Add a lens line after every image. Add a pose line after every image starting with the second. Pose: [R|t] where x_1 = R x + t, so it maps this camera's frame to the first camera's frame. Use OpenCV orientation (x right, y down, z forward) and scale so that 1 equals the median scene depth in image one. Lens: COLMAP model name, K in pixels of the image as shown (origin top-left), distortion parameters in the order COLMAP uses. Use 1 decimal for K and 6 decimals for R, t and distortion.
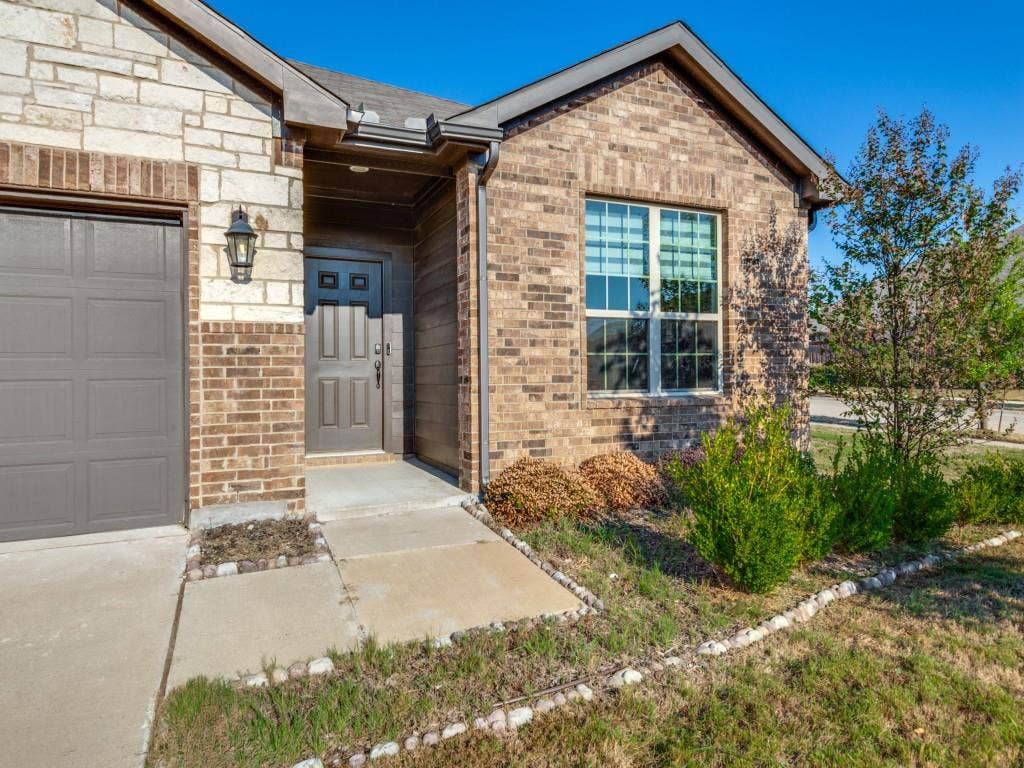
lens RADIAL K [[627.3, 0, 513.2], [0, 627.3, 366.7], [0, 0, 1]] dist [-0.000430, -0.001565]
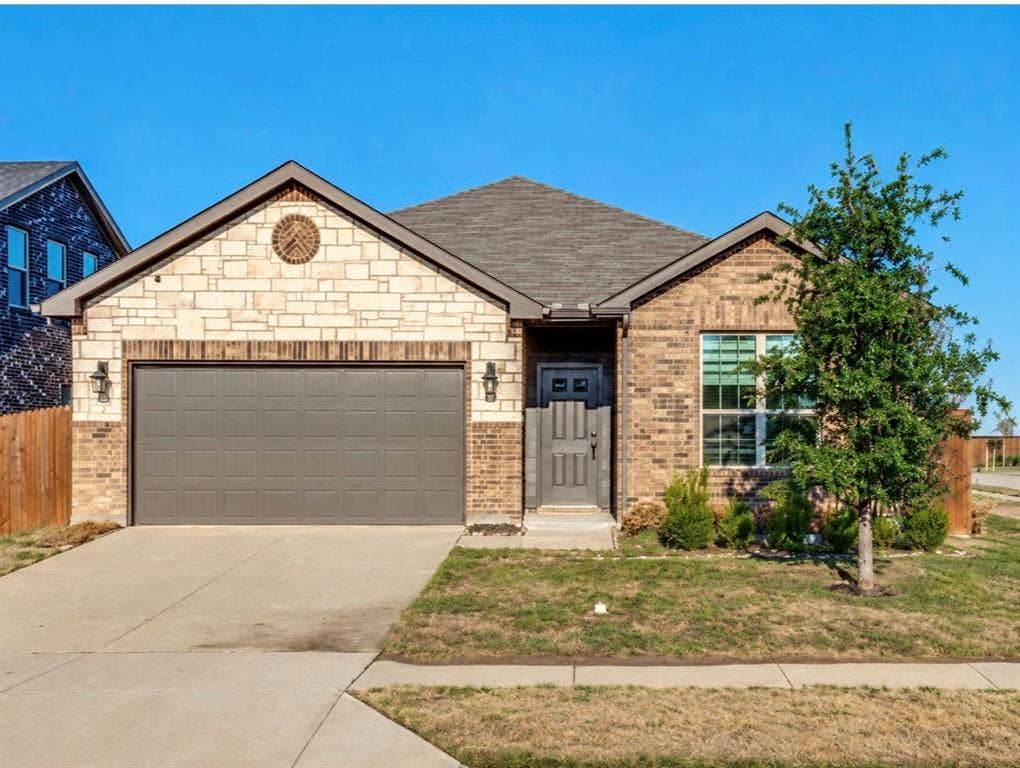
lens RADIAL K [[1111.5, 0, 510.0], [0, 1111.5, 384.0], [0, 0, 1]] dist [0.008800, 0.006504]
pose [[0.898794, -0.014944, -0.438116, 0.941471], [-0.010366, 0.998415, -0.055321, 0.001528], [0.438248, 0.054264, 0.897215, -1.718706]]
